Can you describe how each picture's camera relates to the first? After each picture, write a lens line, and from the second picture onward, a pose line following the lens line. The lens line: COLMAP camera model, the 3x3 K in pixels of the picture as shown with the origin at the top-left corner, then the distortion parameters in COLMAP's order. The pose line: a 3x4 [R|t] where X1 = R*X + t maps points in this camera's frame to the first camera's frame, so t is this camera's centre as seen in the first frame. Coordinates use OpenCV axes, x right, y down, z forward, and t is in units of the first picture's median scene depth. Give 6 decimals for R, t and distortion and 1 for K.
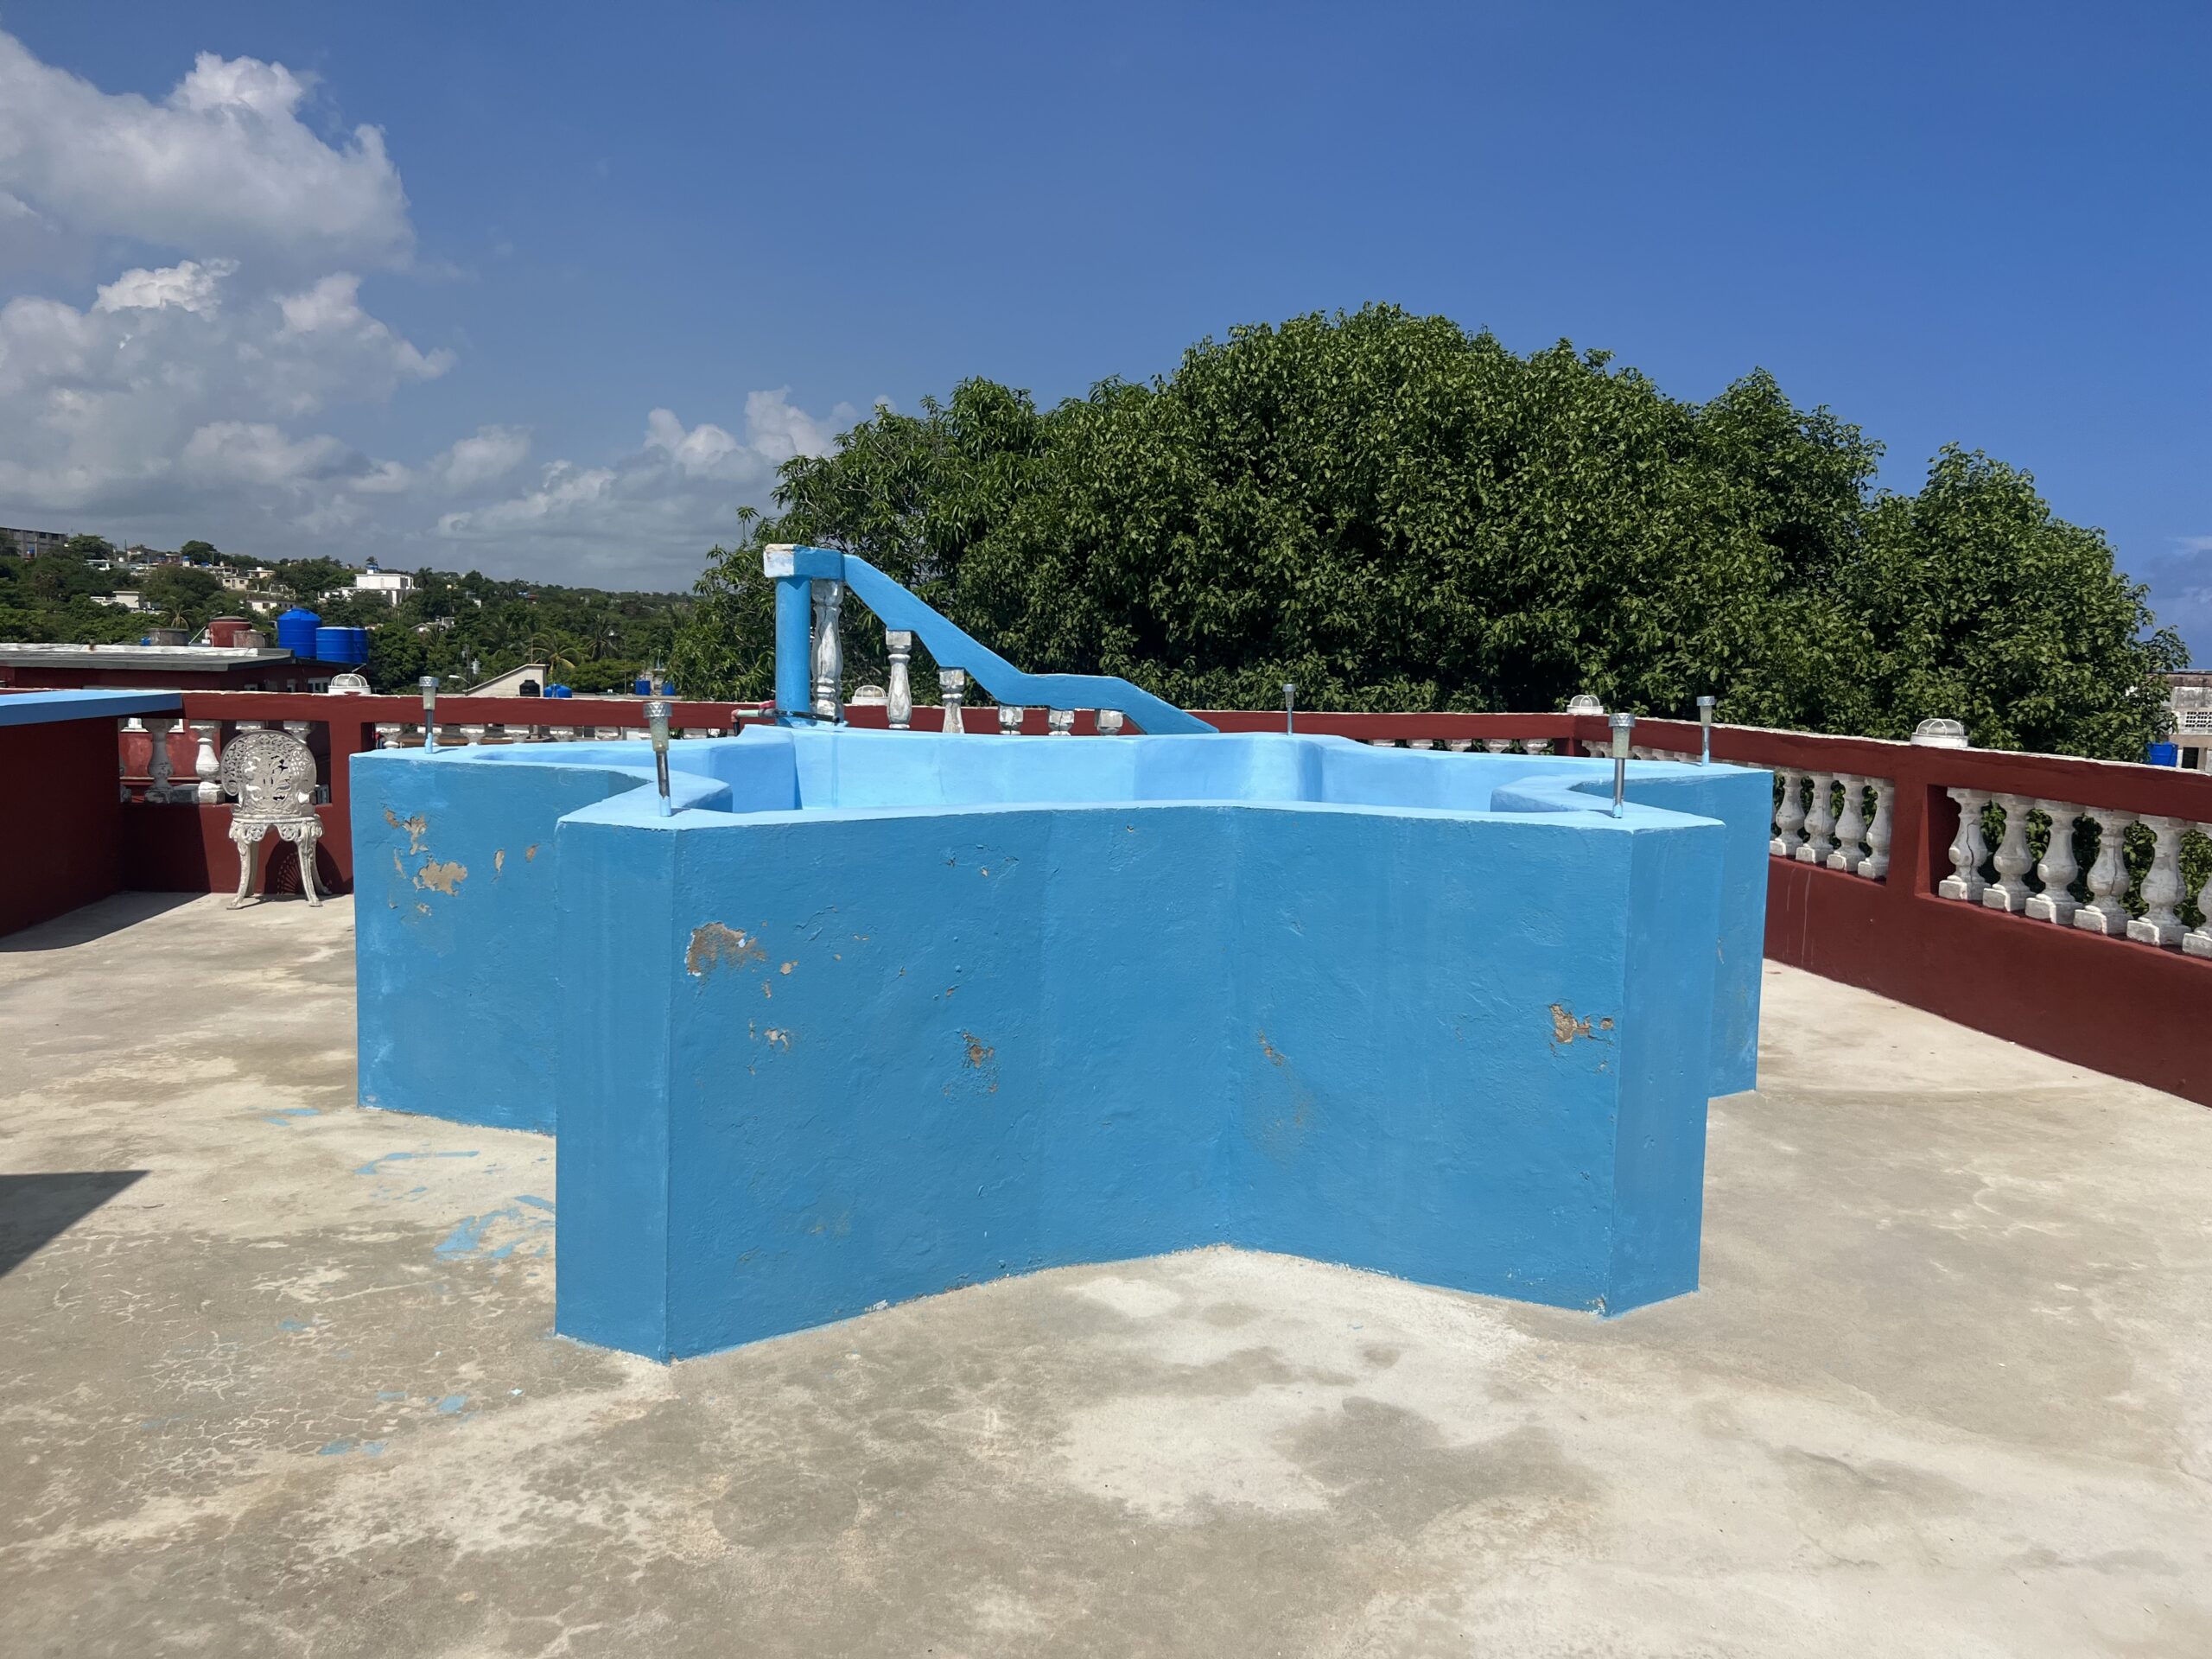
lens RADIAL K [[1704.1, 0, 1108.7], [0, 1704.1, 836.4], [0, 0, 1]] dist [0.022625, -0.013719]
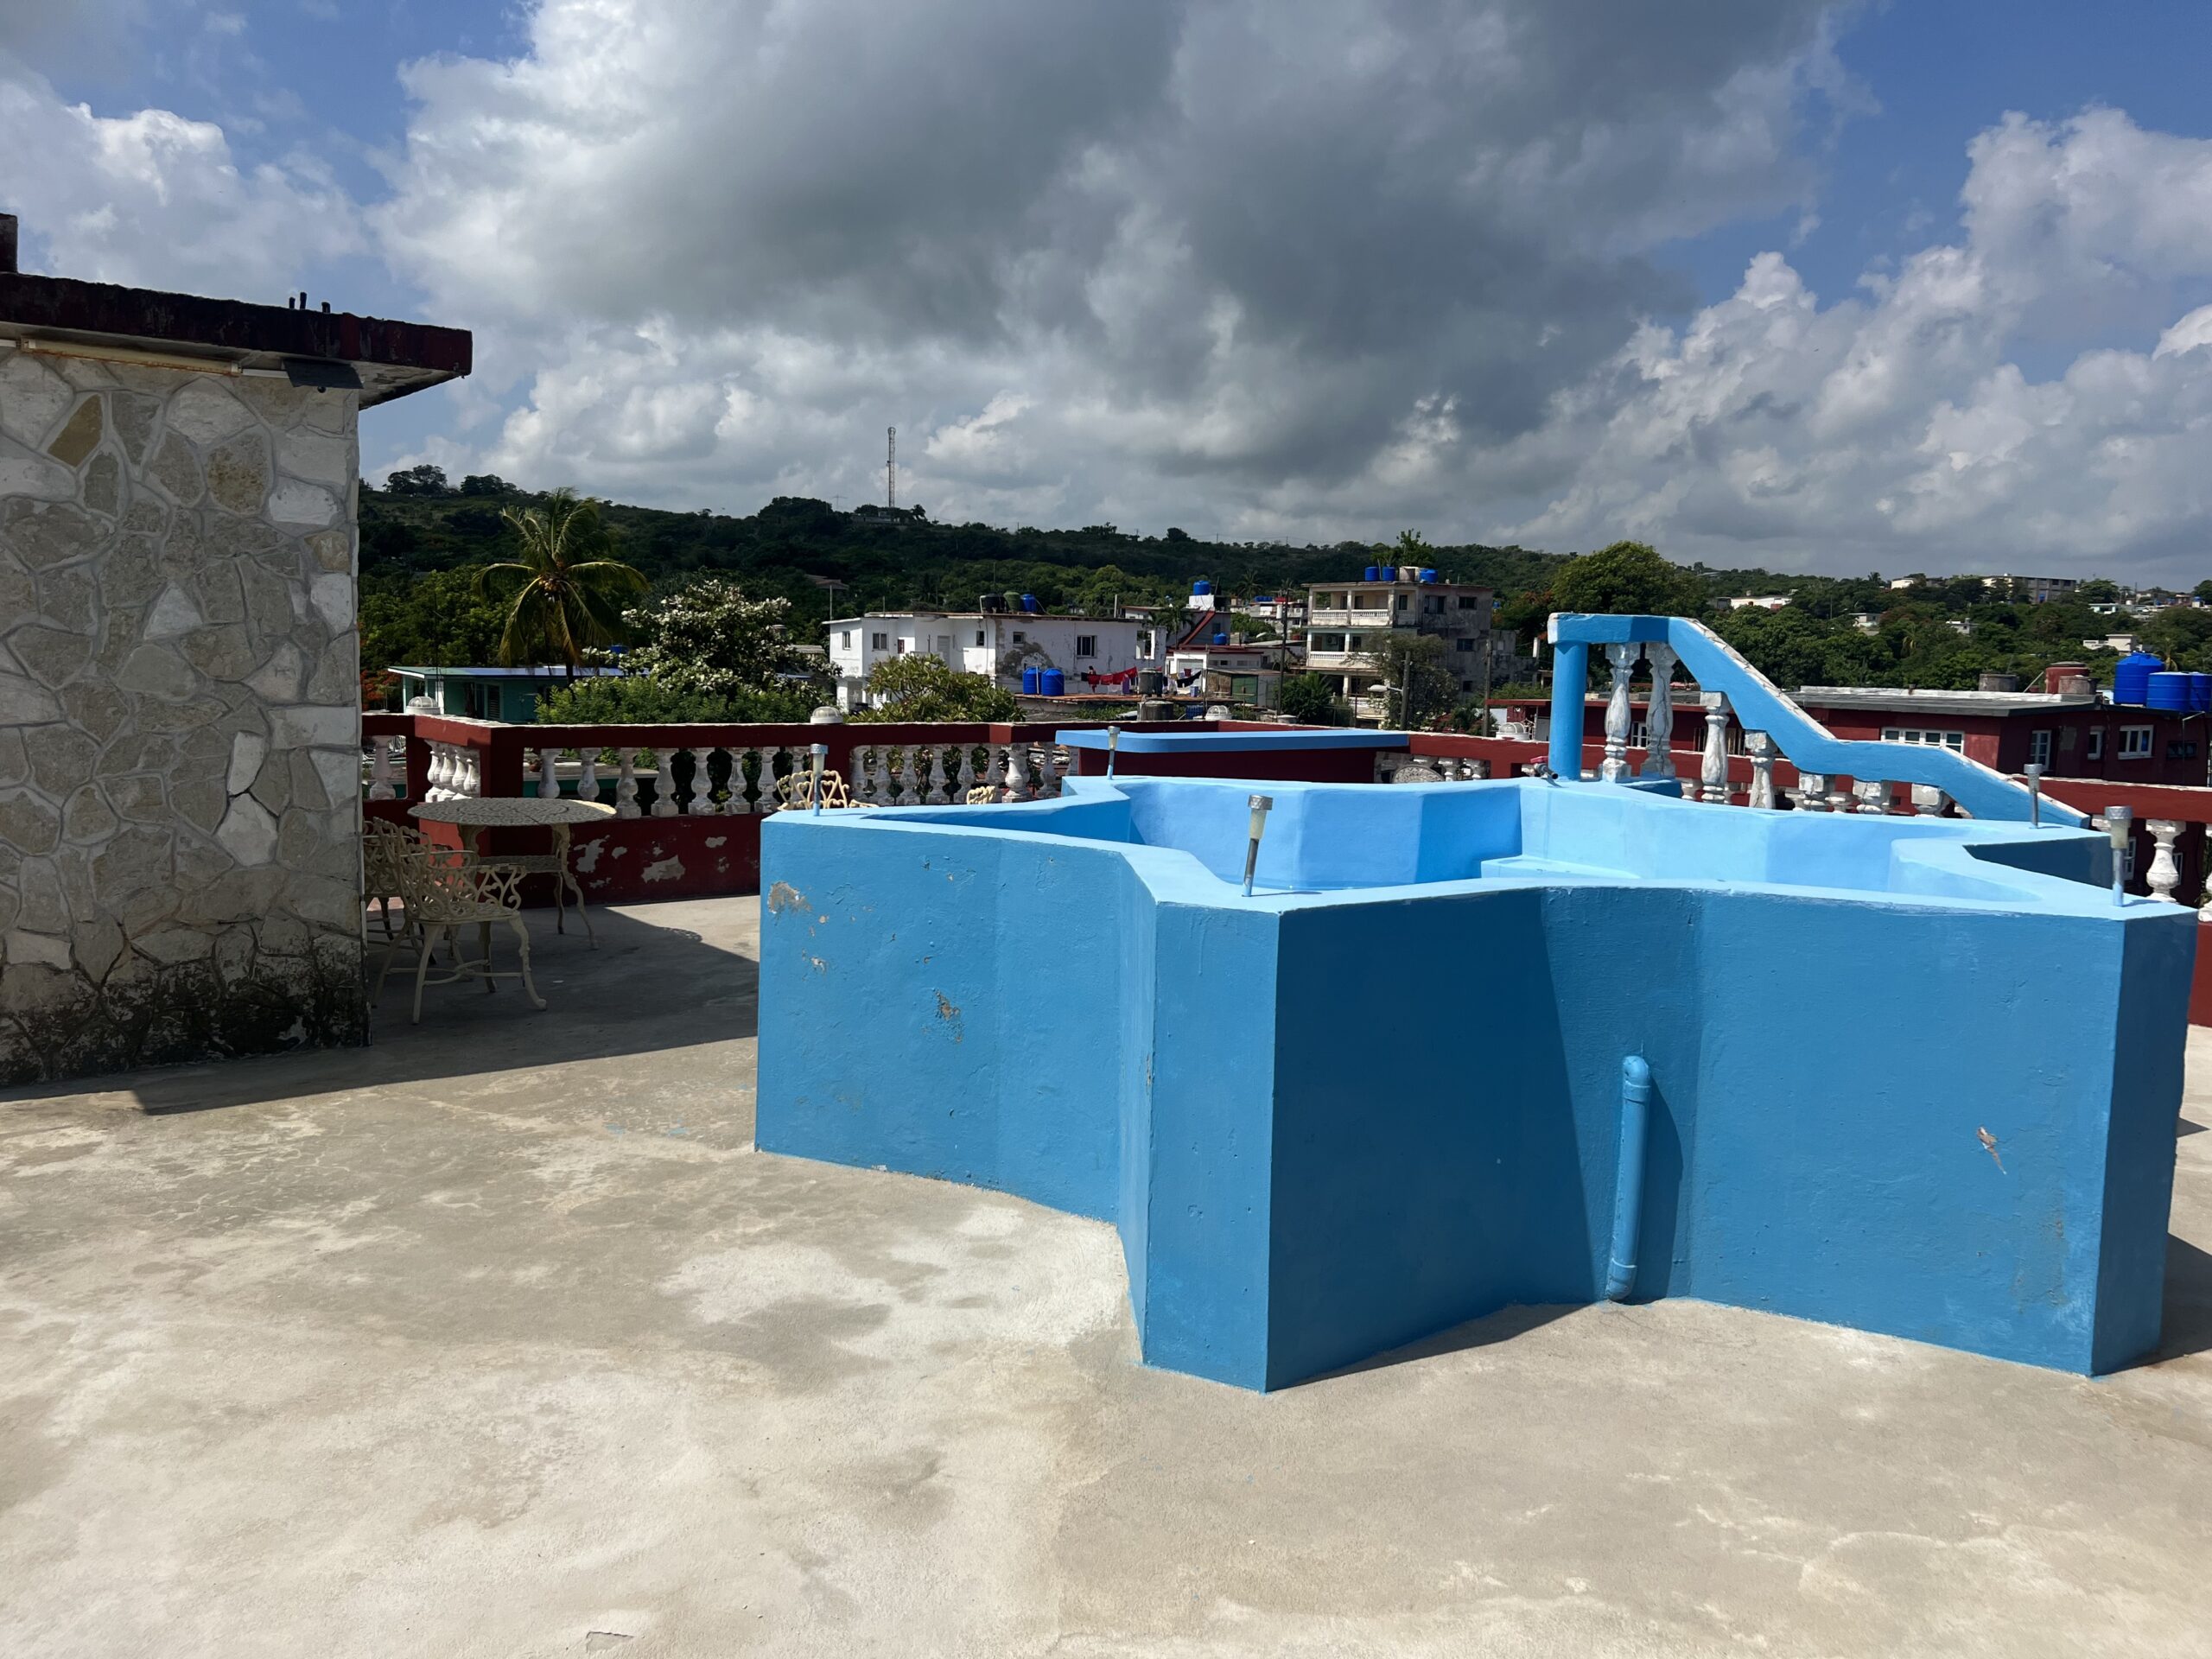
lens RADIAL K [[1704.1, 0, 1110.7], [0, 1704.1, 823.9], [0, 0, 1]] dist [0.022625, -0.013719]
pose [[0.465248, 0.079797, -0.881576, 1.152594], [-0.107061, 0.993690, 0.033444, -0.078417], [0.878682, 0.078822, 0.470856, 0.454082]]
